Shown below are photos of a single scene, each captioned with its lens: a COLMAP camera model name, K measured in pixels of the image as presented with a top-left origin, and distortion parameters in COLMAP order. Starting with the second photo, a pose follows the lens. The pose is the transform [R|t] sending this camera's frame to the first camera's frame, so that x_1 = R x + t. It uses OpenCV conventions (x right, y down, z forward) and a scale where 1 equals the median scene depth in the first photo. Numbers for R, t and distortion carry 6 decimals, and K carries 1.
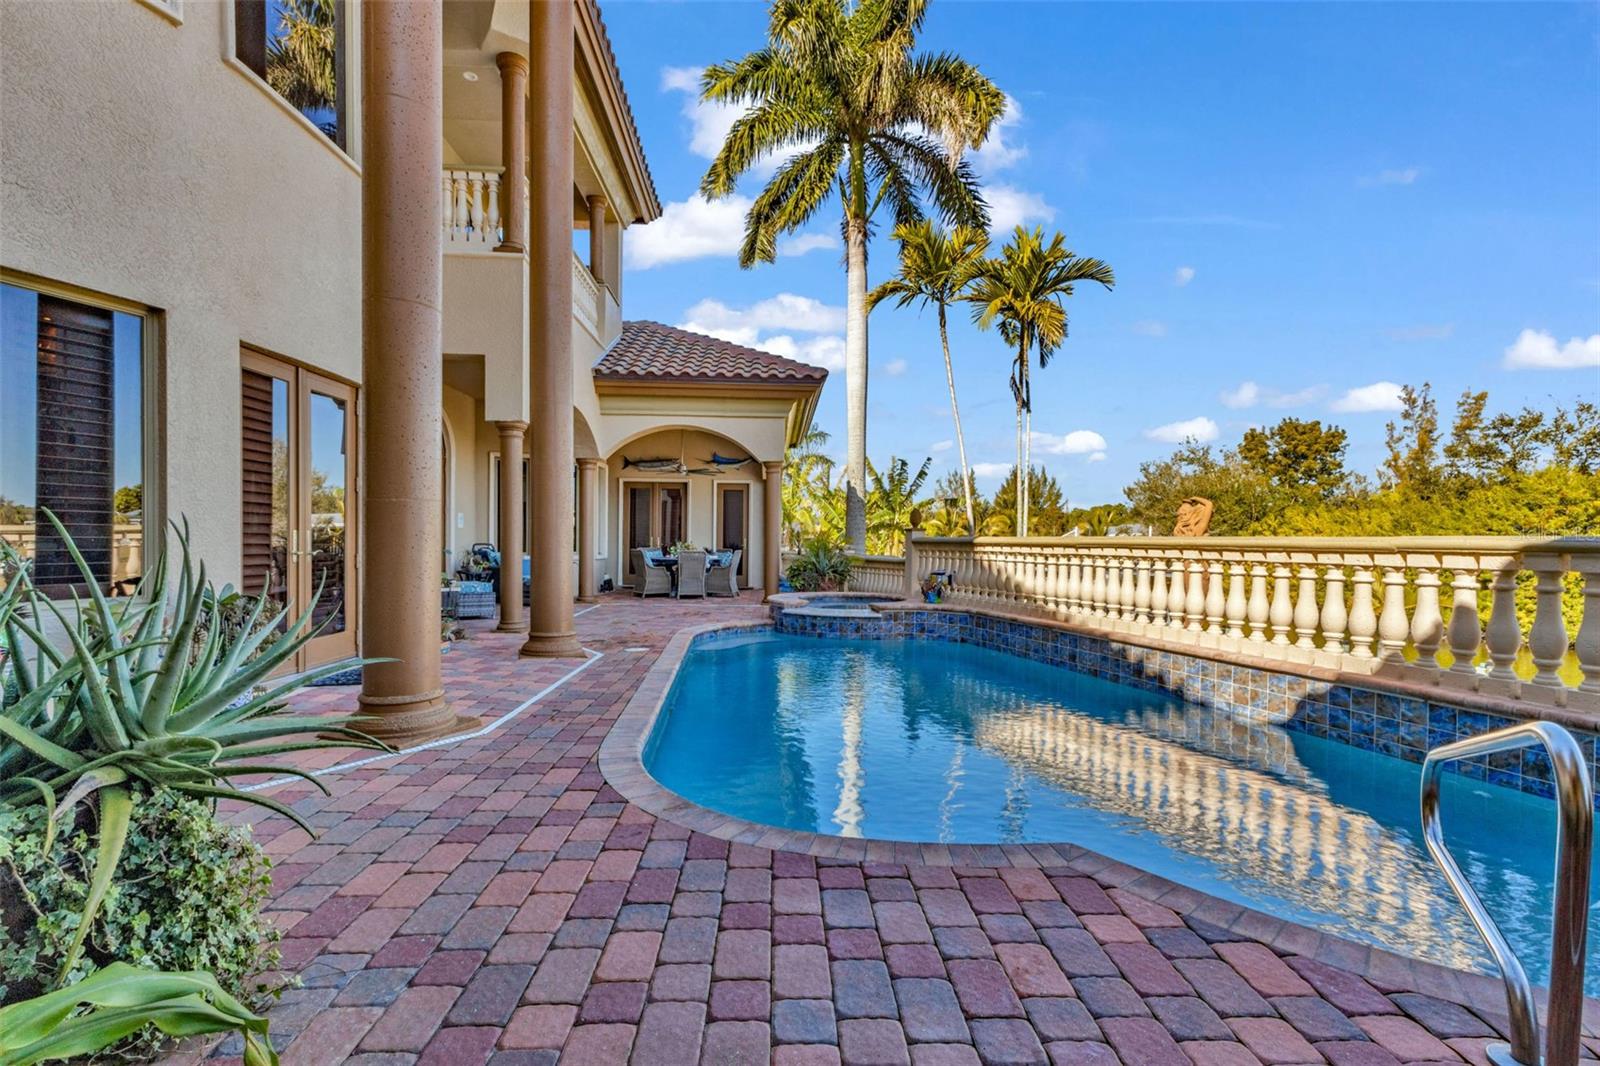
lens RADIAL K [[684.5, 0, 831.5], [0, 684.5, 544.2], [0, 0, 1]] dist [0.011050, 0.000004]
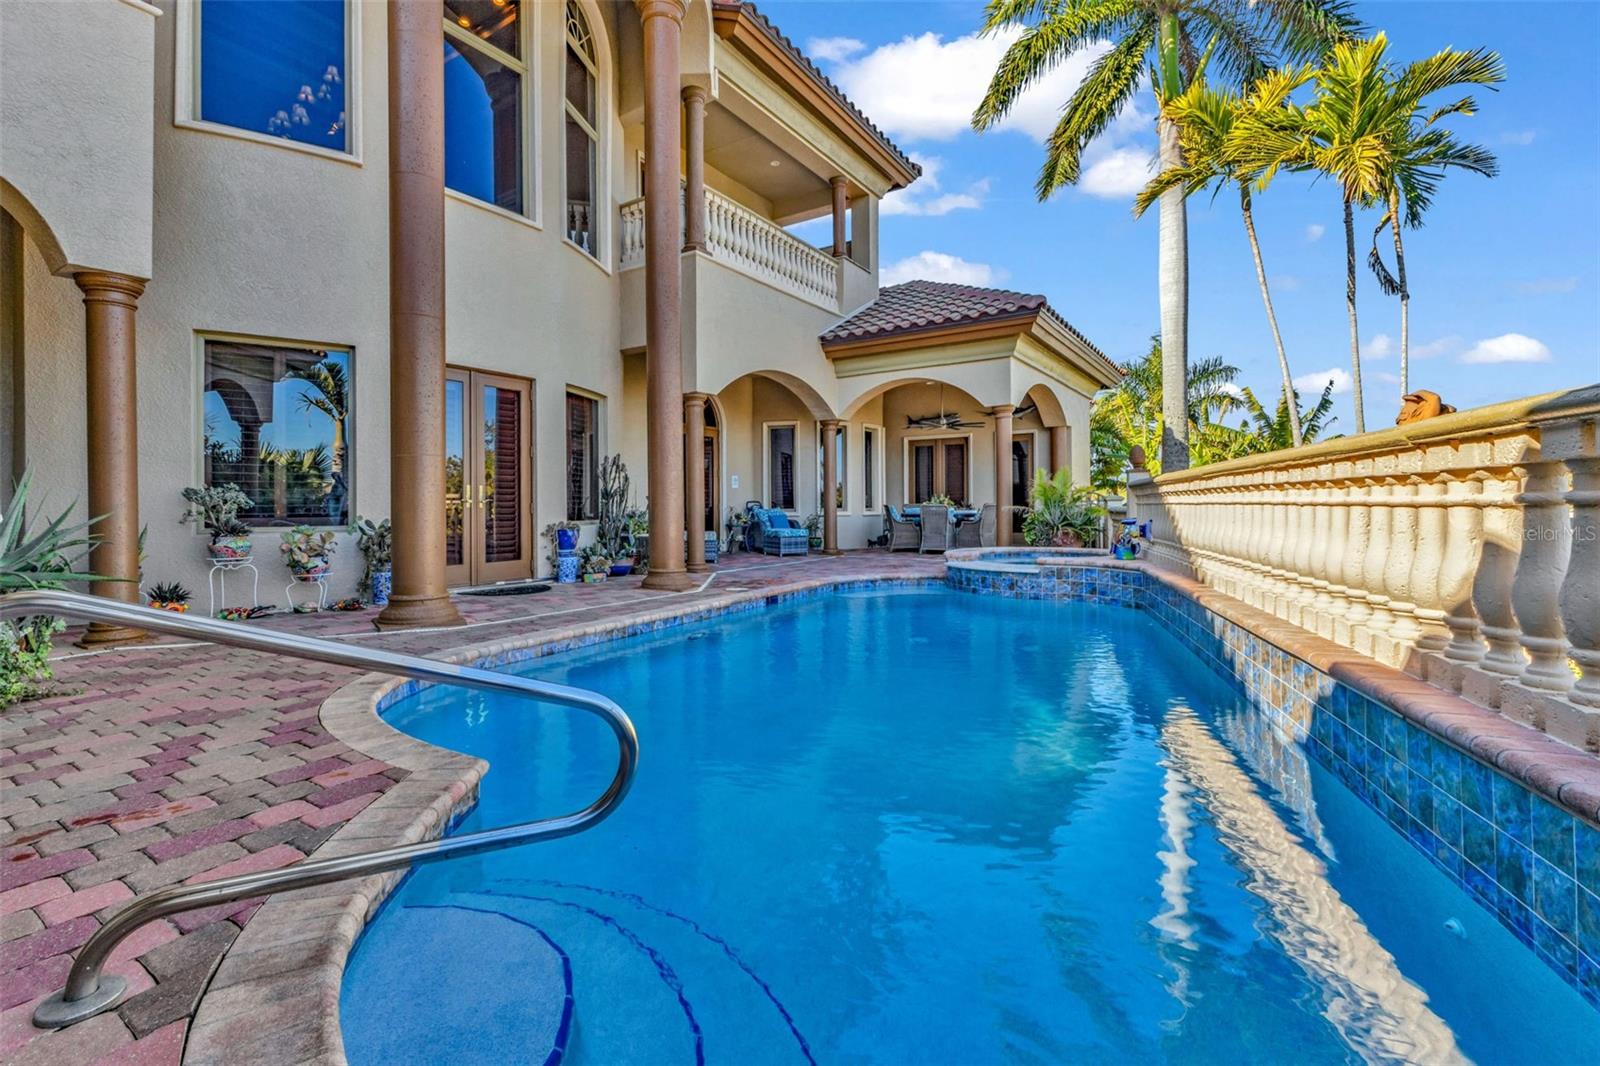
lens RADIAL K [[703.3, 0, 832.0], [0, 703.3, 498.5], [0, 0, 1]] dist [0.007509, -0.000028]
pose [[0.816929, -0.025898, -0.576156, 0.366826], [0.016747, 0.999635, -0.021187, 0.027462], [0.576494, 0.007660, 0.817065, 0.131623]]
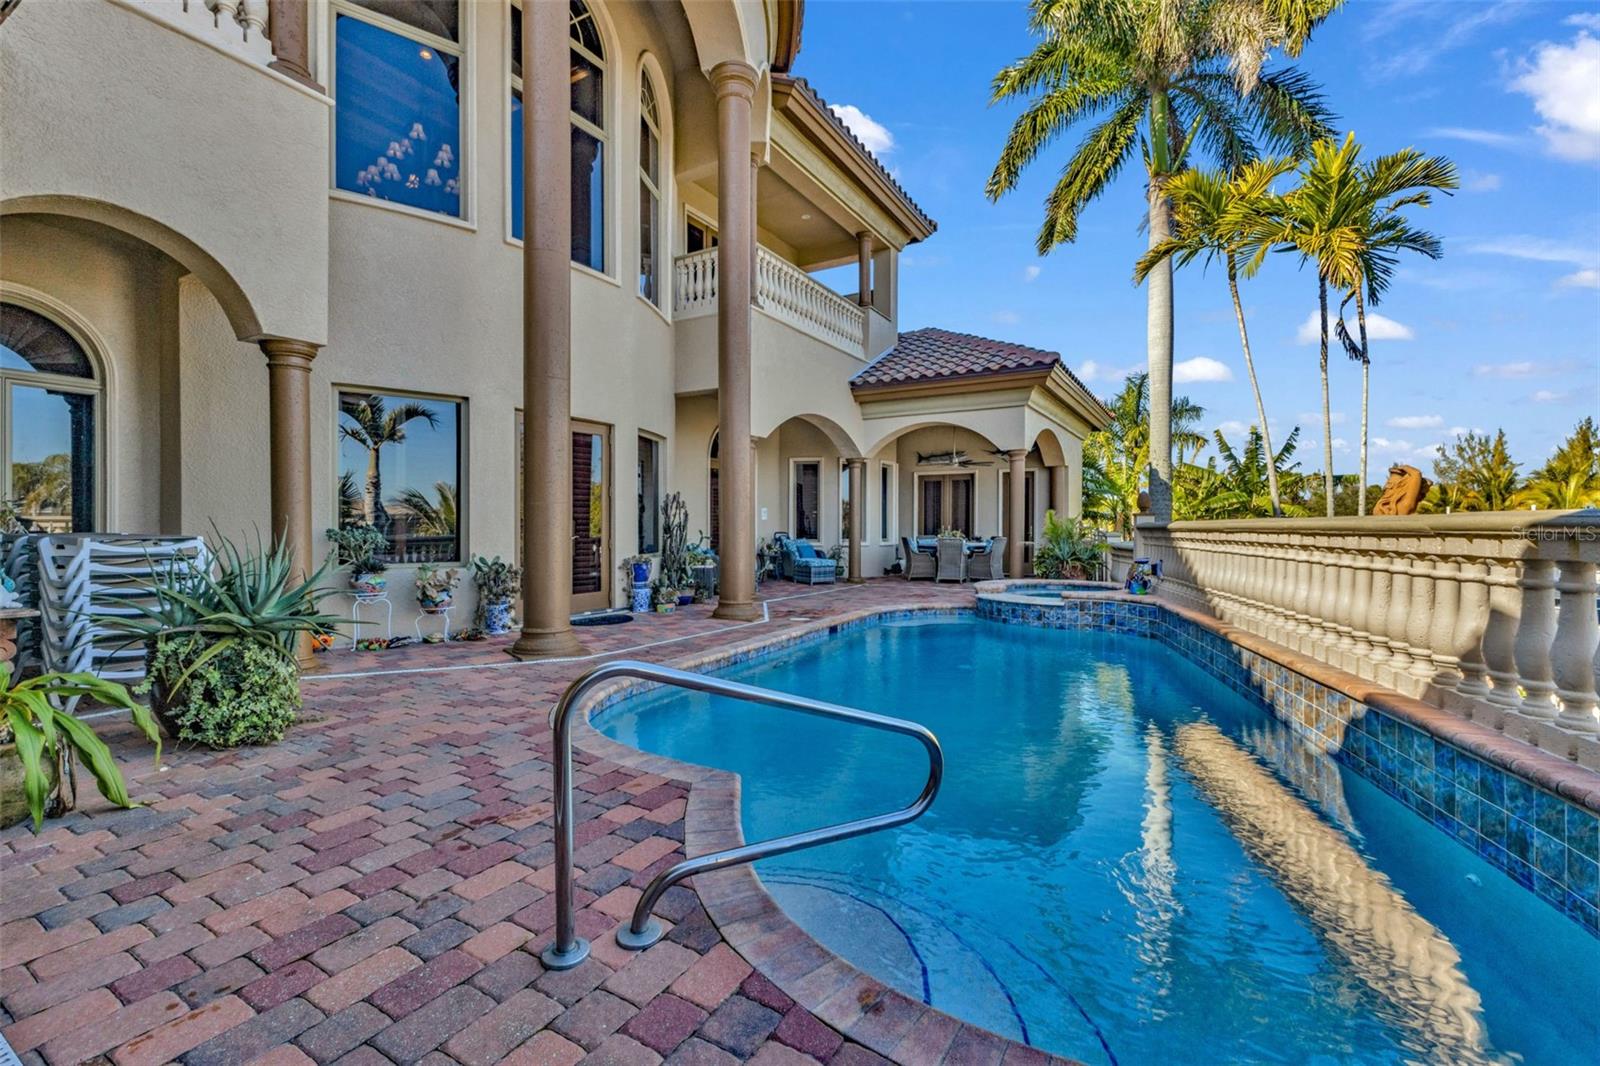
lens RADIAL K [[682.3, 0, 854.4], [0, 682.3, 523.0], [0, 0, 1]] dist [0.006542, 0.000411]
pose [[0.852351, -0.011718, -0.522839, 0.322499], [0.004088, 0.999868, -0.015745, 0.003464], [0.522954, 0.011283, 0.852286, 0.020874]]
